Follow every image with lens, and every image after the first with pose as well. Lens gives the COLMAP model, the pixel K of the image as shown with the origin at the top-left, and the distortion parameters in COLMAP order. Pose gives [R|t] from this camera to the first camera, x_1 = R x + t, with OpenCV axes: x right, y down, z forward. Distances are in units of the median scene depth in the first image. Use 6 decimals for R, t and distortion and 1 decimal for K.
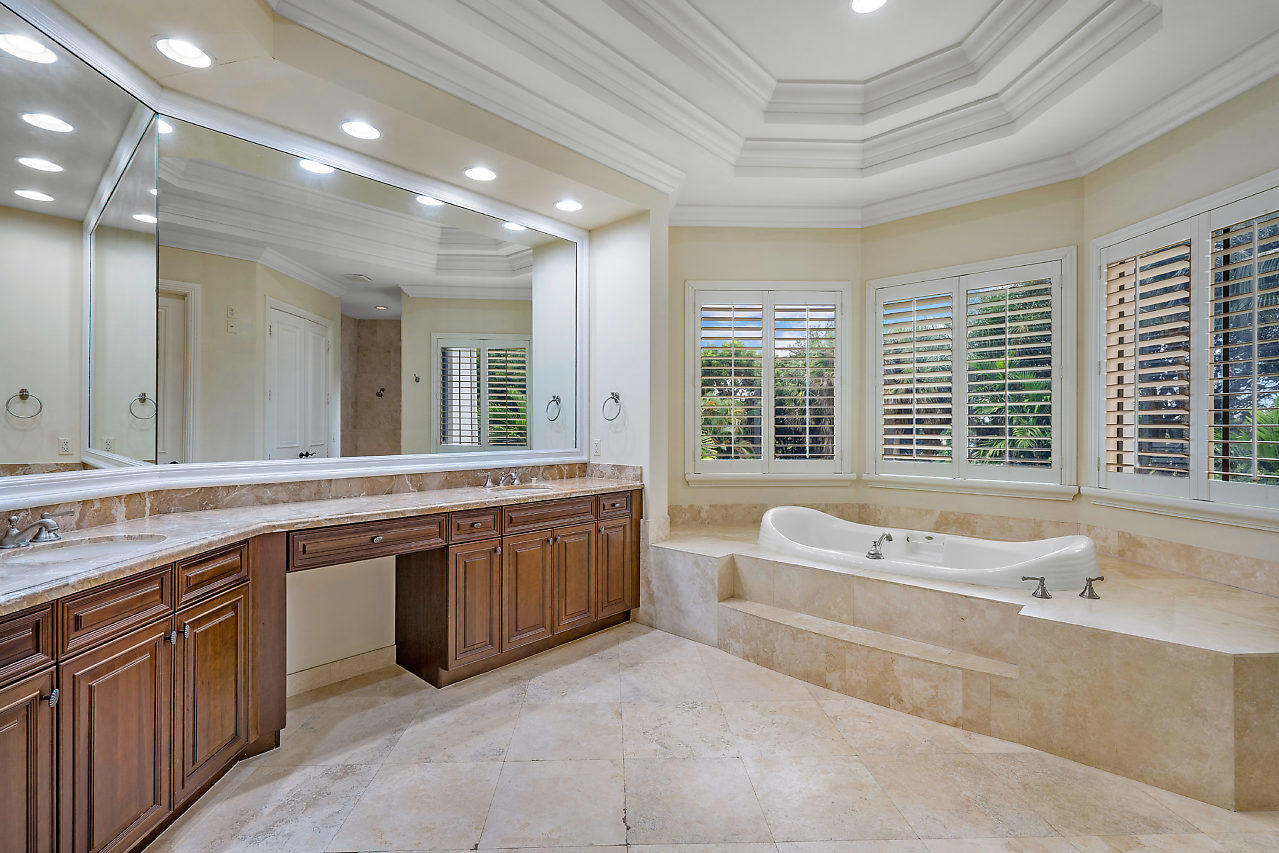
lens RADIAL K [[578.6, 0, 629.7], [0, 578.6, 425.7], [0, 0, 1]] dist [0.002622, -0.000654]
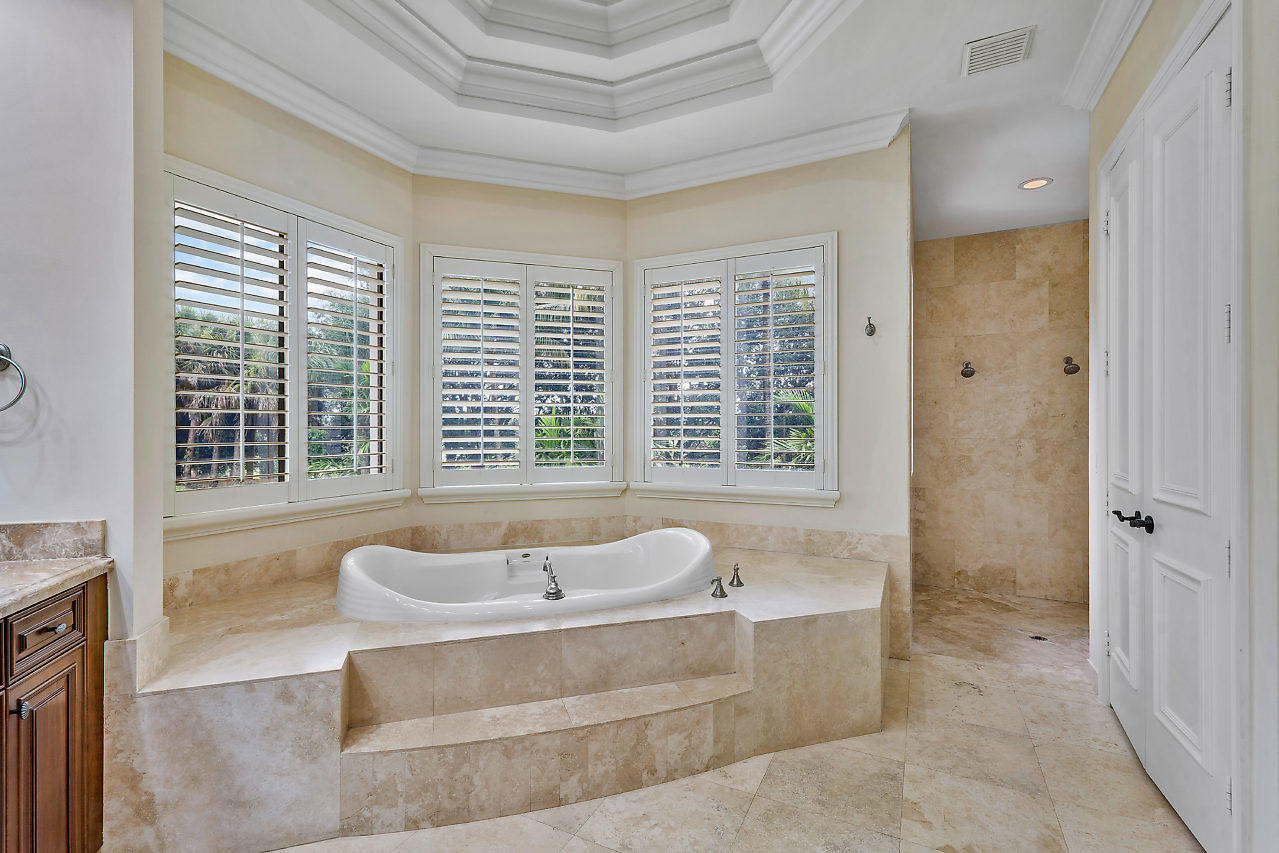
lens RADIAL K [[578.6, 0, 637.8], [0, 578.6, 427.8], [0, 0, 1]] dist [0.002622, -0.000654]
pose [[0.486586, -0.002469, 0.873629, -0.185836], [0.000157, 0.999996, 0.002739, -0.001024], [-0.873633, -0.001196, 0.486585, 0.489930]]
